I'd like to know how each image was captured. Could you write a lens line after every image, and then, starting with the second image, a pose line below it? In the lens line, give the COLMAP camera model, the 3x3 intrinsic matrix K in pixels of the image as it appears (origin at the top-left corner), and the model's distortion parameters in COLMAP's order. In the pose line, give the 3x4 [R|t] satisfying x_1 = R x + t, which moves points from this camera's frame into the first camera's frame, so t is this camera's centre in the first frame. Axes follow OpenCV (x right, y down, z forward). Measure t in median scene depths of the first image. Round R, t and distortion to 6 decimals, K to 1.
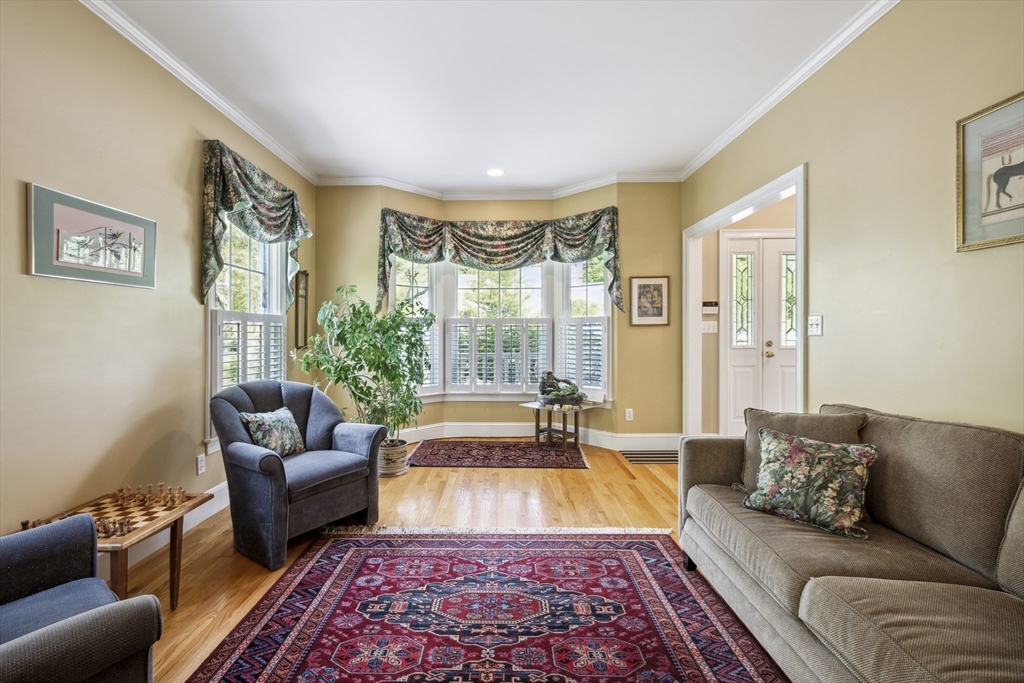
lens RADIAL K [[432.9, 0, 499.3], [0, 432.9, 320.8], [0, 0, 1]] dist [-0.000107, -0.000129]
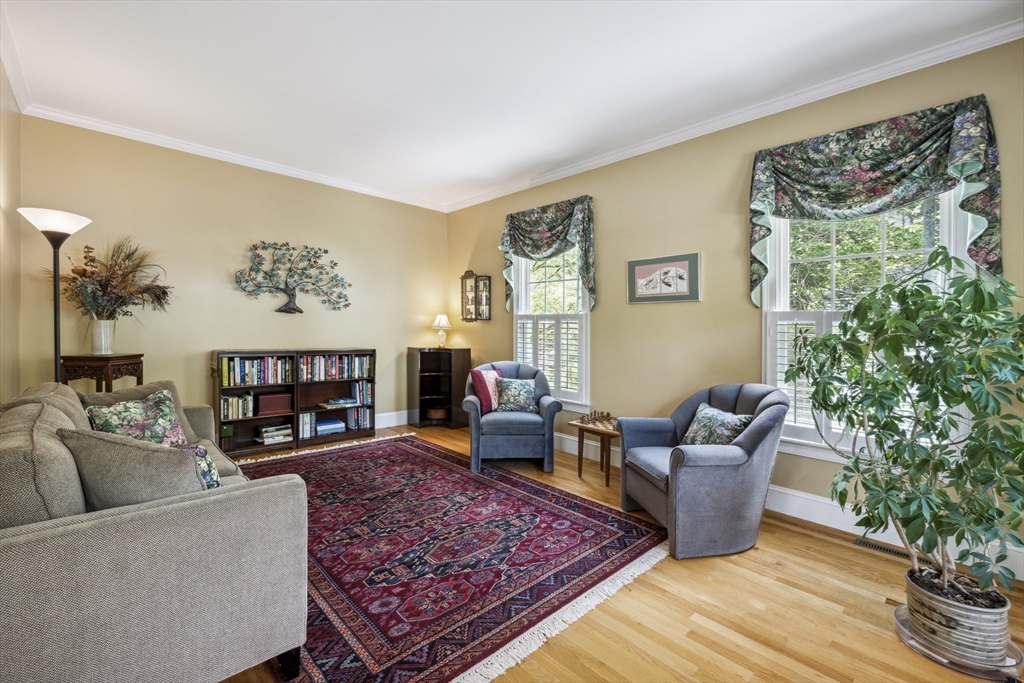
lens RADIAL K [[432.9, 0, 512.5], [0, 432.9, 337.0], [0, 0, 1]] dist [-0.000107, -0.000129]
pose [[-0.714011, 0.000822, -0.700134, 0.718859], [-0.001975, 0.999993, 0.003188, 0.046102], [0.700132, 0.003659, -0.714004, 1.865066]]
